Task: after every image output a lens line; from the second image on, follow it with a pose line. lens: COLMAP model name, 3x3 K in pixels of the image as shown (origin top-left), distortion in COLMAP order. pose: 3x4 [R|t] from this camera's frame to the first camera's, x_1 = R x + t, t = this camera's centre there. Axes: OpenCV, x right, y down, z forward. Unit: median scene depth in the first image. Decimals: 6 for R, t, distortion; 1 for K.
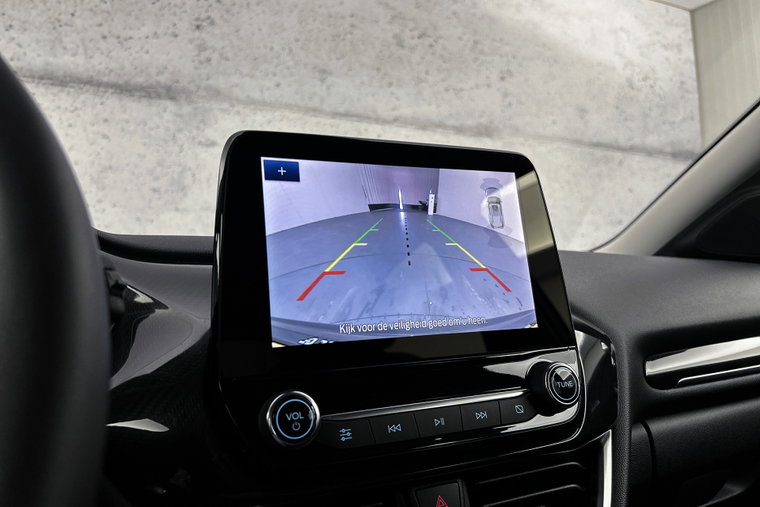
lens RADIAL K [[572.4, 0, 373.4], [0, 572.4, 255.2], [0, 0, 1]] dist [0.052965, -0.069037]
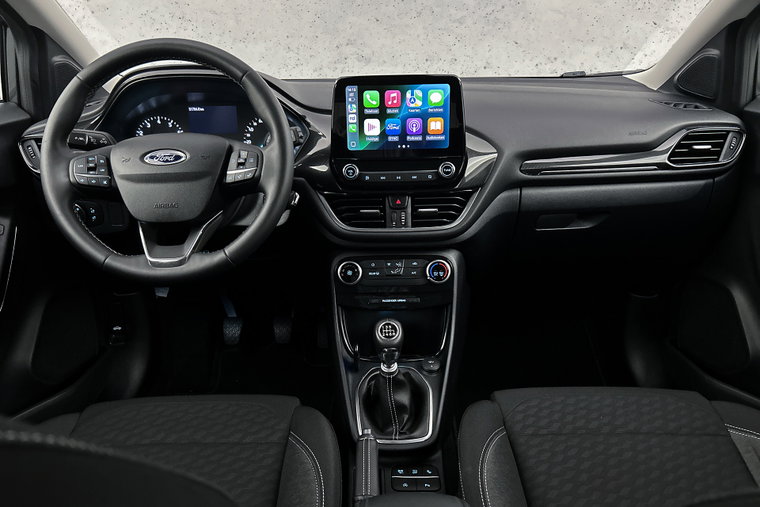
lens RADIAL K [[572.4, 0, 379.3], [0, 572.4, 264.0], [0, 0, 1]] dist [0.052965, -0.069037]
pose [[0.910252, 0.174682, -0.375403, 0.911747], [0.010657, 0.896466, 0.442984, -0.485391], [0.413918, -0.407227, 0.814149, -1.287027]]
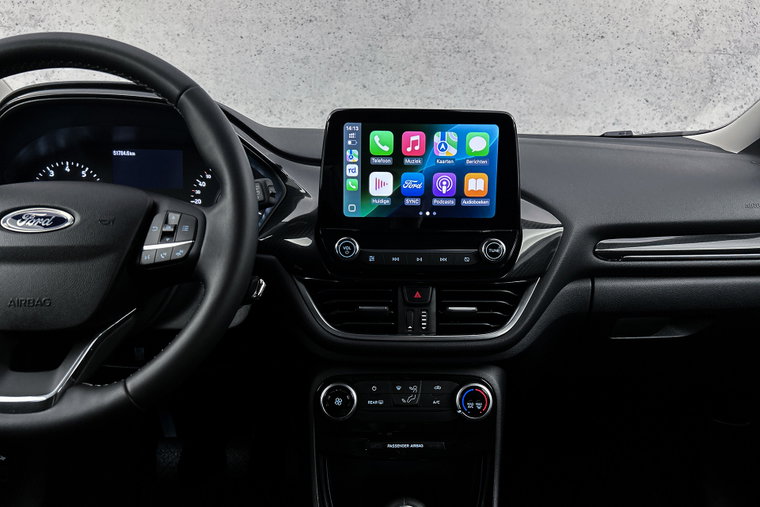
lens RADIAL K [[572.4, 0, 377.7], [0, 572.4, 254.4], [0, 0, 1]] dist [0.052965, -0.069037]
pose [[0.920865, 0.146951, -0.361128, 0.510915], [-0.026275, 0.947534, 0.318573, -0.274230], [0.388996, -0.283874, 0.876412, -0.621728]]
